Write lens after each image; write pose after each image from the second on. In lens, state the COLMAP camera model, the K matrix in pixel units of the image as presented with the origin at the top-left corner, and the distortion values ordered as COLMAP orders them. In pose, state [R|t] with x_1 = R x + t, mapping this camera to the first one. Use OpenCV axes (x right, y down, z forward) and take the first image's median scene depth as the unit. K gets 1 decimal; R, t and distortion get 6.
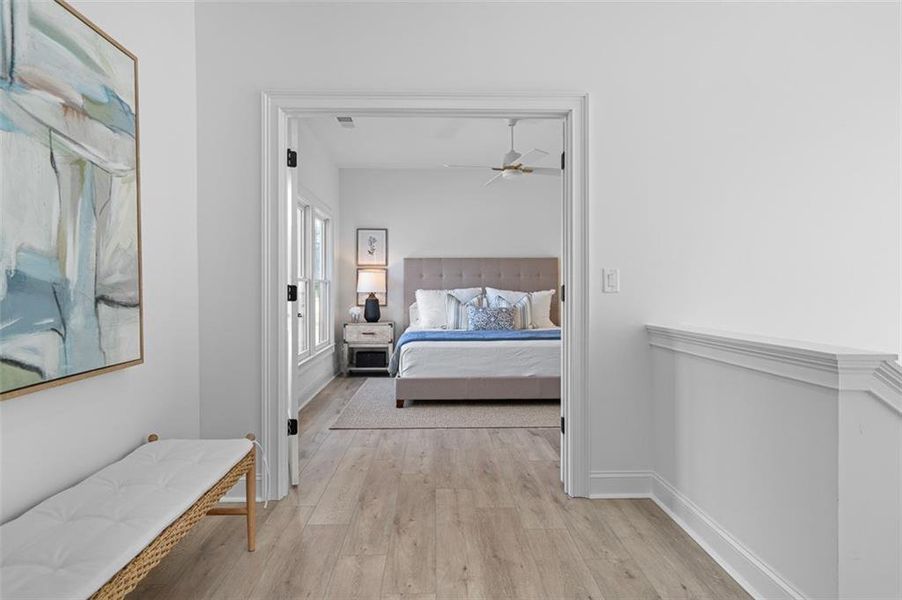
lens RADIAL K [[523.9, 0, 451.0], [0, 523.9, 300.0], [0, 0, 1]] dist [-0.001435, -0.000394]
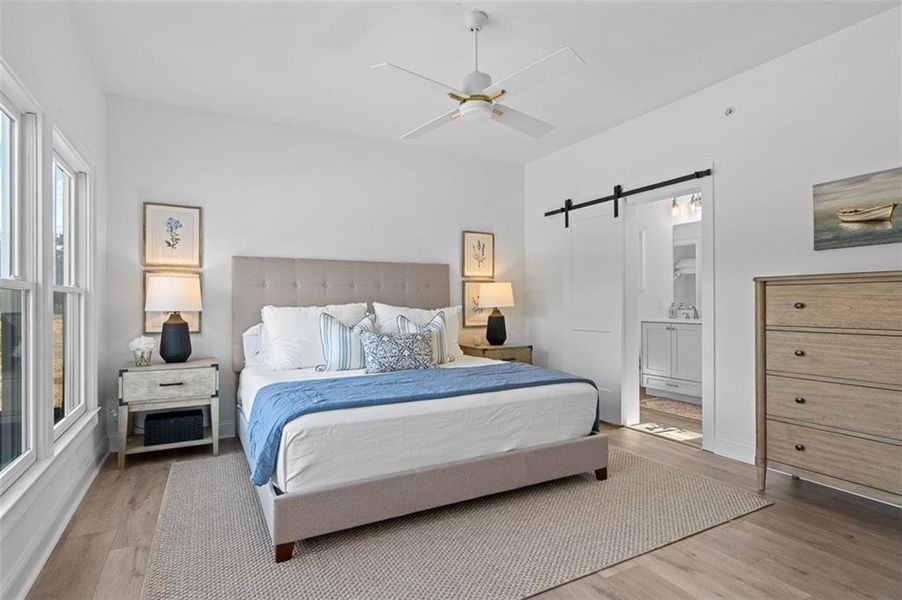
lens RADIAL K [[442.0, 0, 427.5], [0, 442.0, 305.0], [0, 0, 1]] dist [0.000955, 0.000411]
pose [[0.898948, -0.002602, 0.438047, -0.117921], [0.010338, 0.999830, -0.015277, -0.011328], [-0.437933, 0.018262, 0.898822, 0.446133]]
